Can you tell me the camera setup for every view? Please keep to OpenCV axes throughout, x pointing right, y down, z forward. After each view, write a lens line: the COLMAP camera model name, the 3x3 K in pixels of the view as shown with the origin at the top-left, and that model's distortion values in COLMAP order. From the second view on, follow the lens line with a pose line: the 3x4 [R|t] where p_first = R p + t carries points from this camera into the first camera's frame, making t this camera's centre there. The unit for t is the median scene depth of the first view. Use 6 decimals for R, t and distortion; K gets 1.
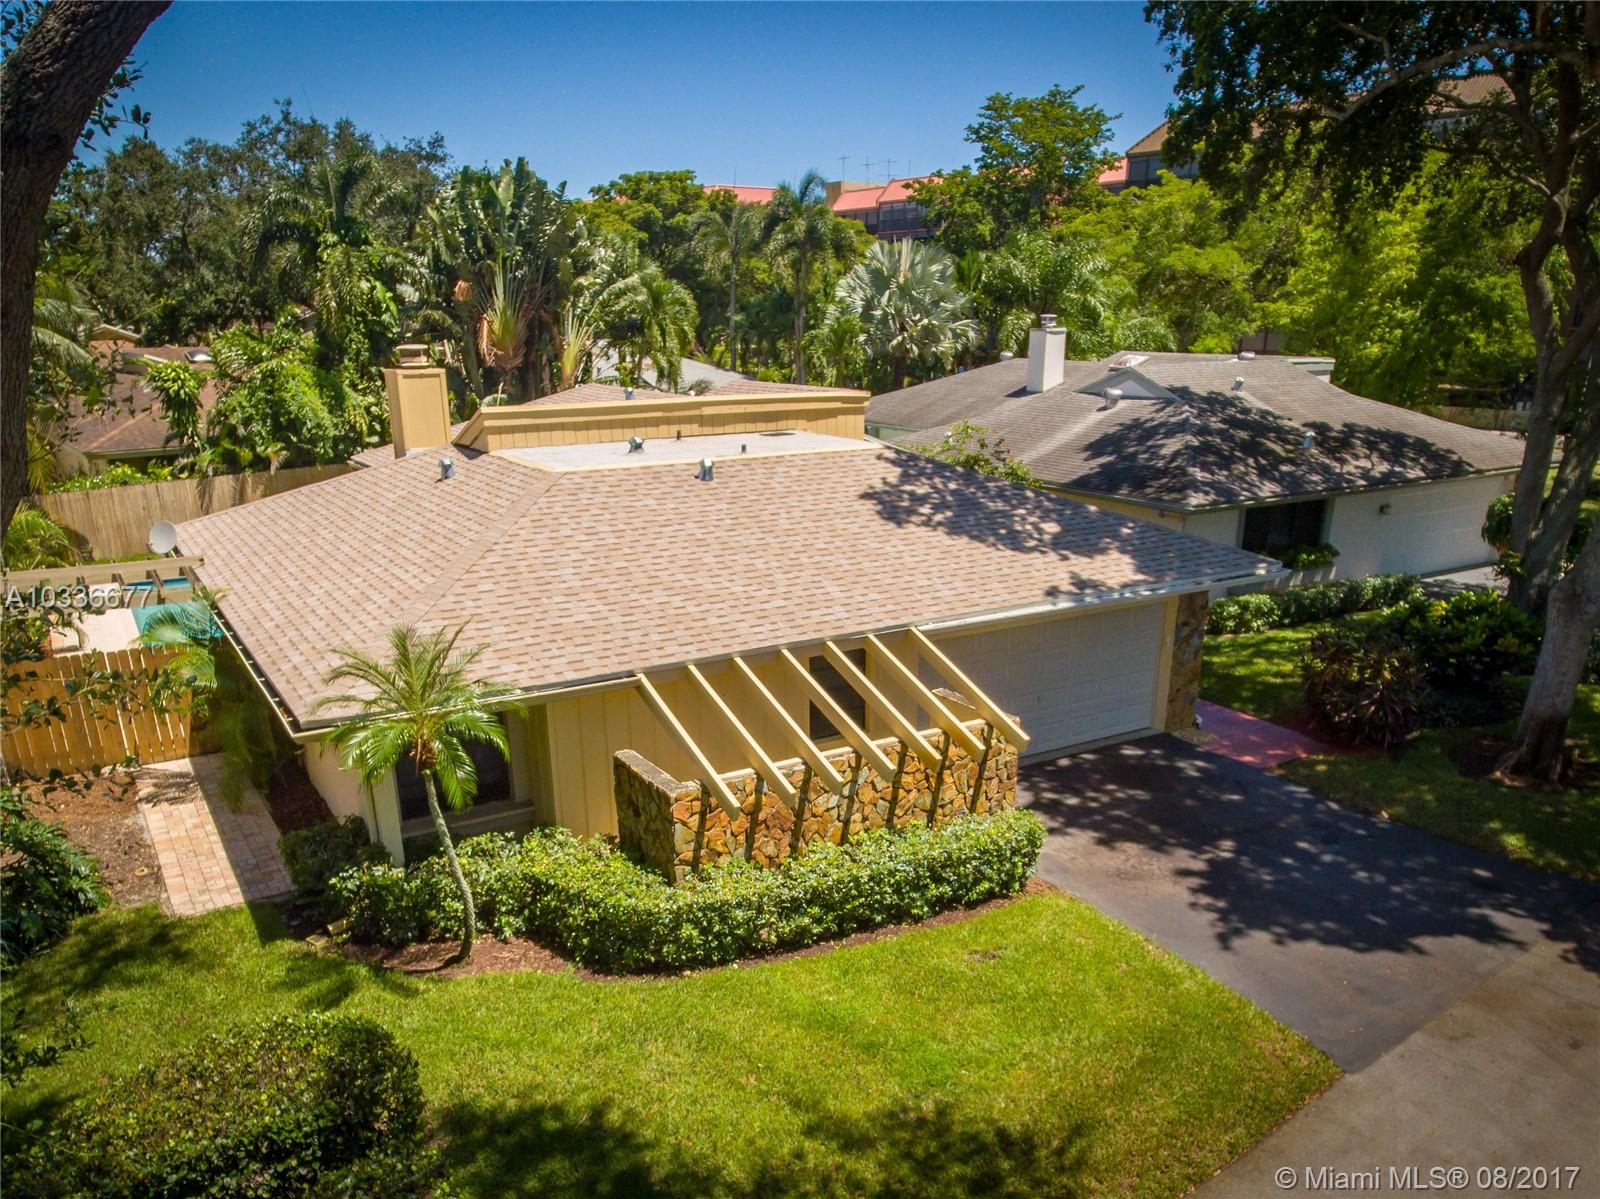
lens RADIAL K [[1220.6, 0, 808.7], [0, 1220.6, 749.9], [0, 0, 1]] dist [-0.003434, -0.001996]
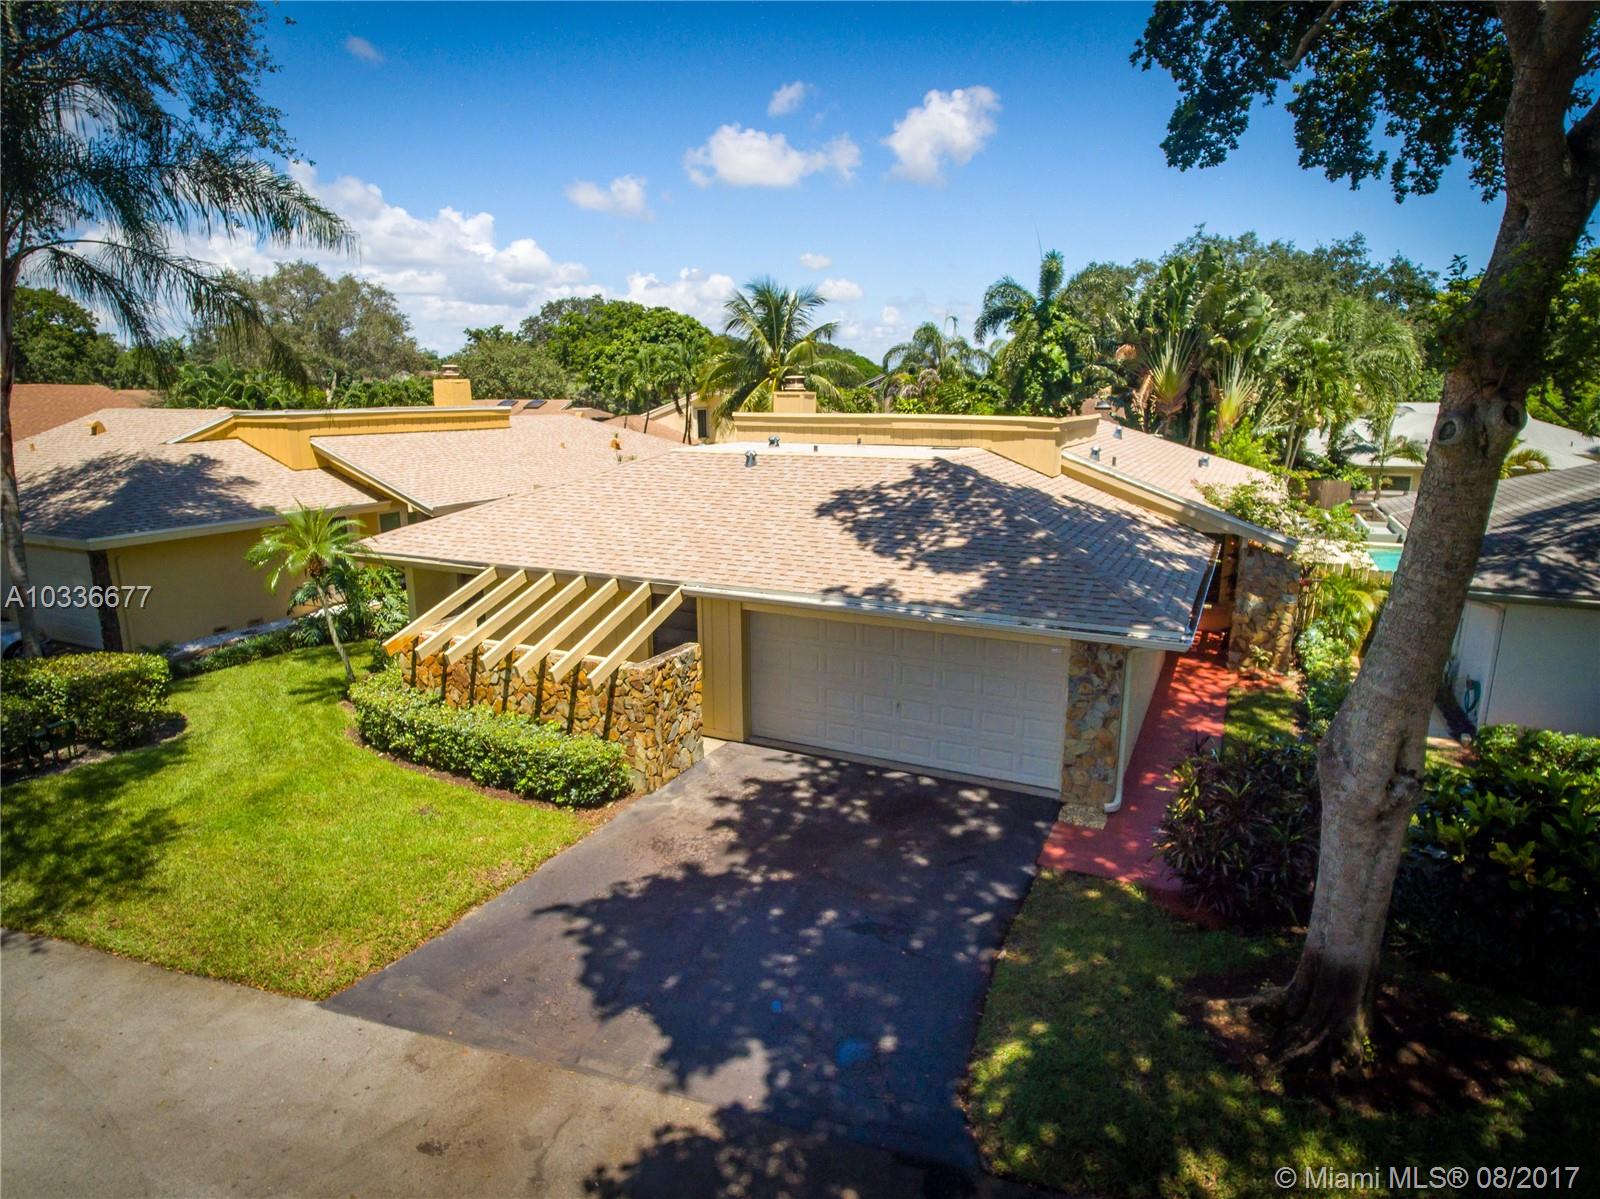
lens RADIAL K [[945.5, 0, 800.0], [0, 945.5, 599.5], [0, 0, 1]] dist [-0.004594, -0.000531]
pose [[0.546676, 0.188101, -0.815943, 0.973762], [-0.291031, 0.956374, 0.025486, -0.155862], [0.785141, 0.223532, 0.577570, 0.605862]]
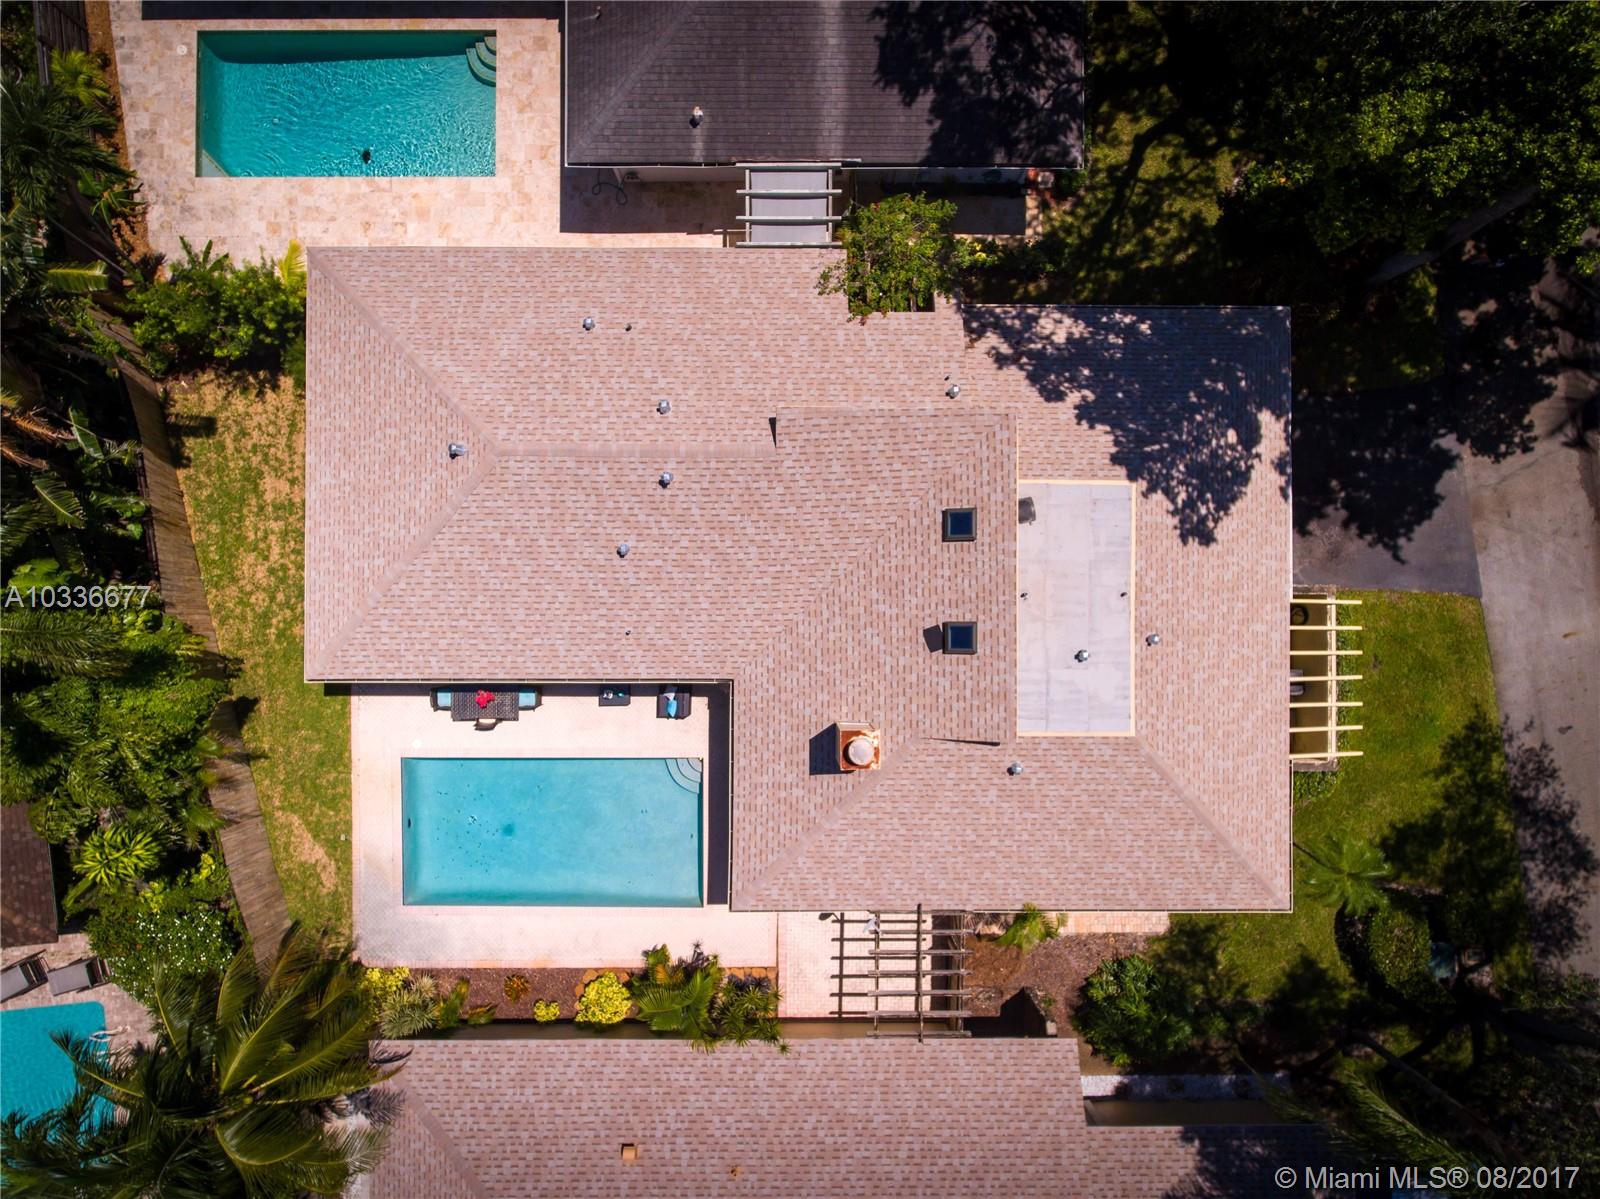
lens RADIAL K [[945.5, 0, 800.0], [0, 945.5, 599.5], [0, 0, 1]] dist [-0.004594, -0.000531]
pose [[0.523051, -0.852116, 0.017788, -0.366315], [0.283908, 0.193873, 0.939047, -1.822983], [-0.803625, -0.486120, 0.343328, 1.189462]]
